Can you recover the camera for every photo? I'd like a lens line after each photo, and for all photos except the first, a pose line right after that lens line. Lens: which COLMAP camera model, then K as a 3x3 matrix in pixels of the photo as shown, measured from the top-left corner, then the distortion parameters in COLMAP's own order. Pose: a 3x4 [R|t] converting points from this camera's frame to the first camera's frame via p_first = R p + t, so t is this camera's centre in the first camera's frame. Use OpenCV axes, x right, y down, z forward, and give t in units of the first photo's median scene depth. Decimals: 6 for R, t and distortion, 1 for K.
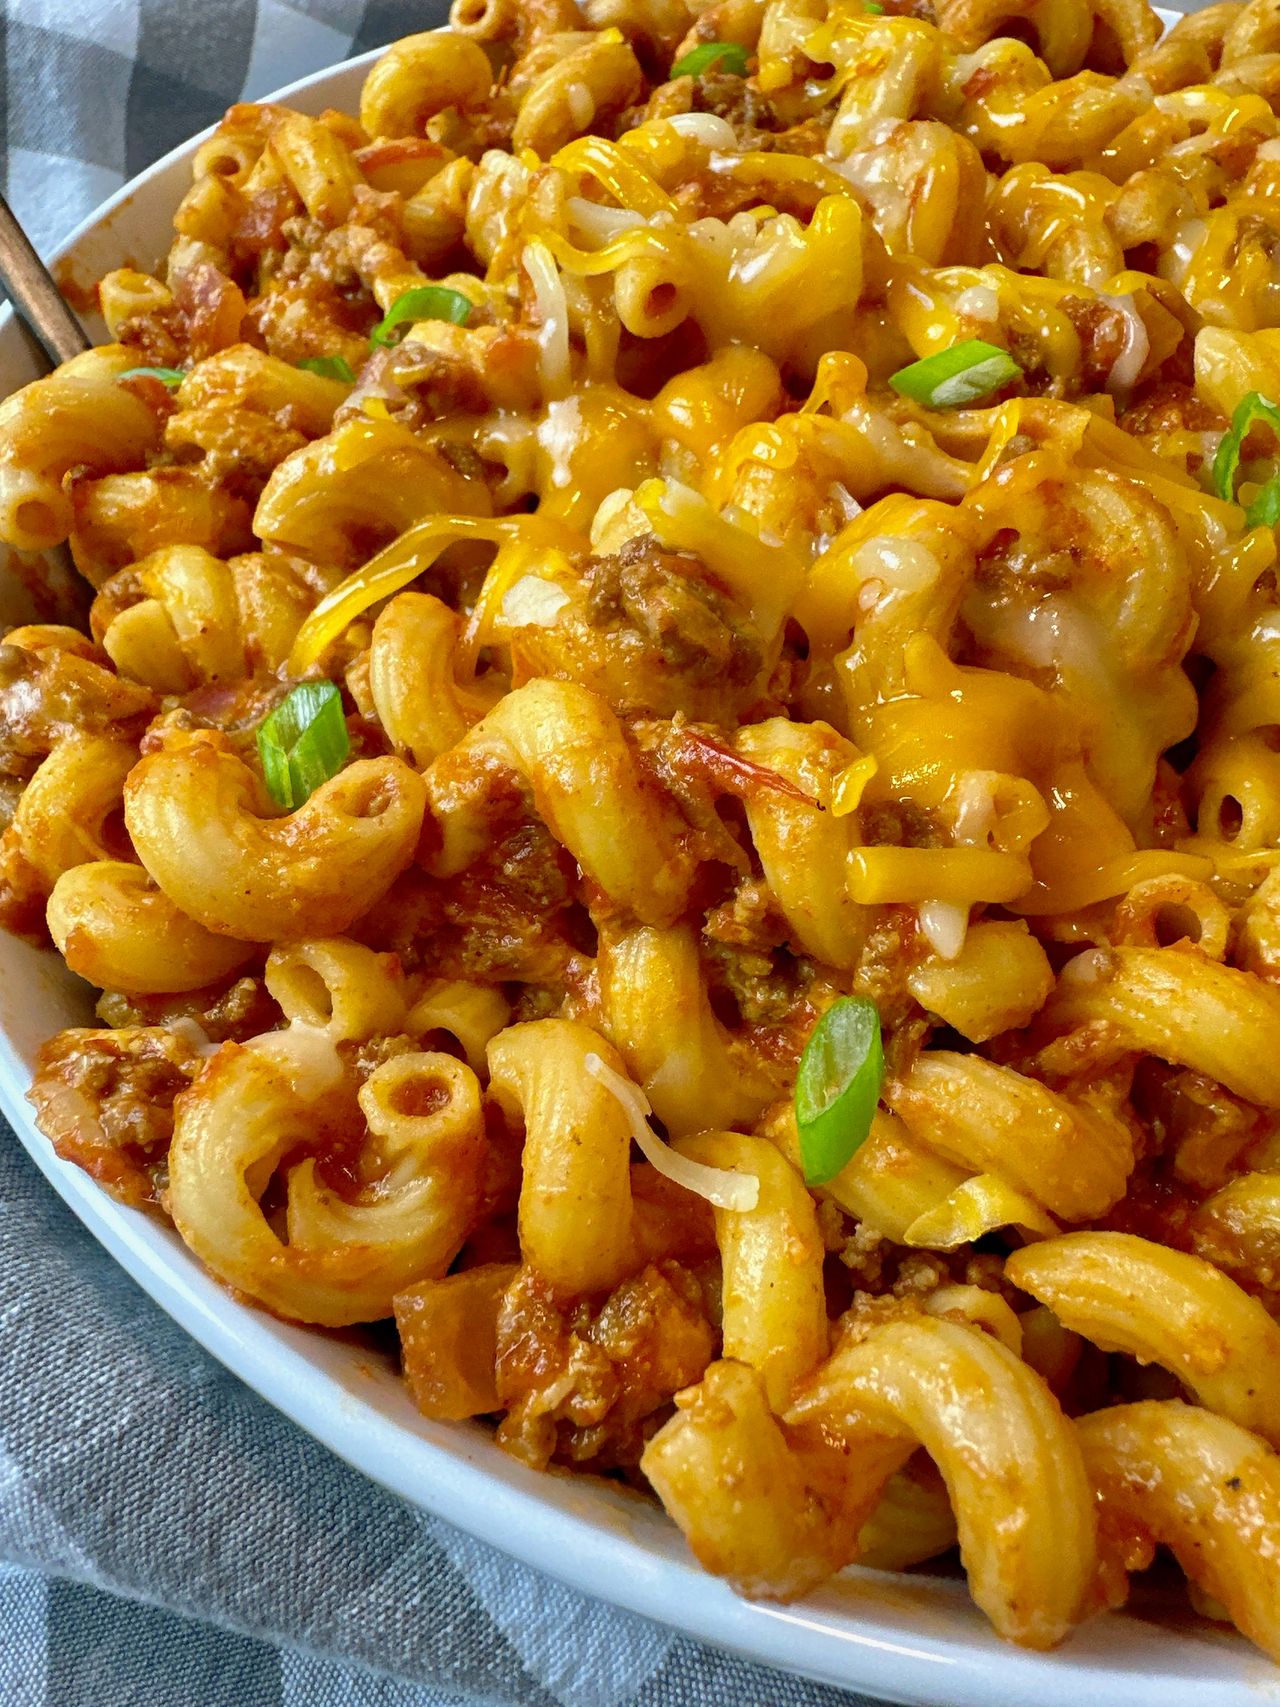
lens RADIAL K [[1171.6, 0, 611.5], [0, 1171.6, 822.0], [0, 0, 1]] dist [-0.005396, -0.003491]
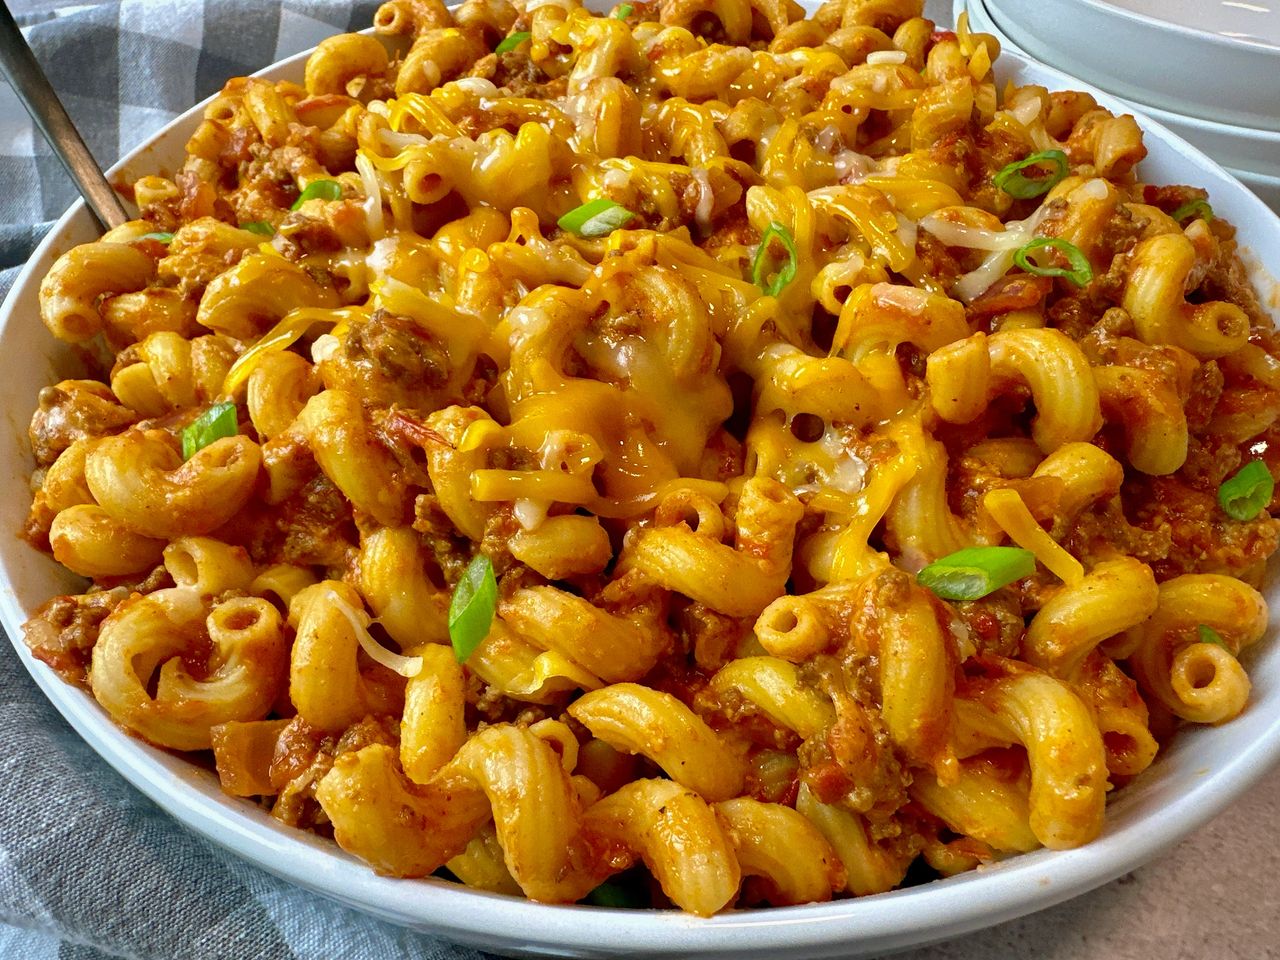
lens RADIAL K [[878.6, 0, 621.8], [0, 878.6, 468.6], [0, 0, 1]] dist [-0.005396, -0.003491]
pose [[0.999477, -0.030312, -0.011302, 0.351566], [0.028952, 0.993991, -0.105561, 0.132464], [0.014434, 0.105179, 0.994349, -0.269706]]
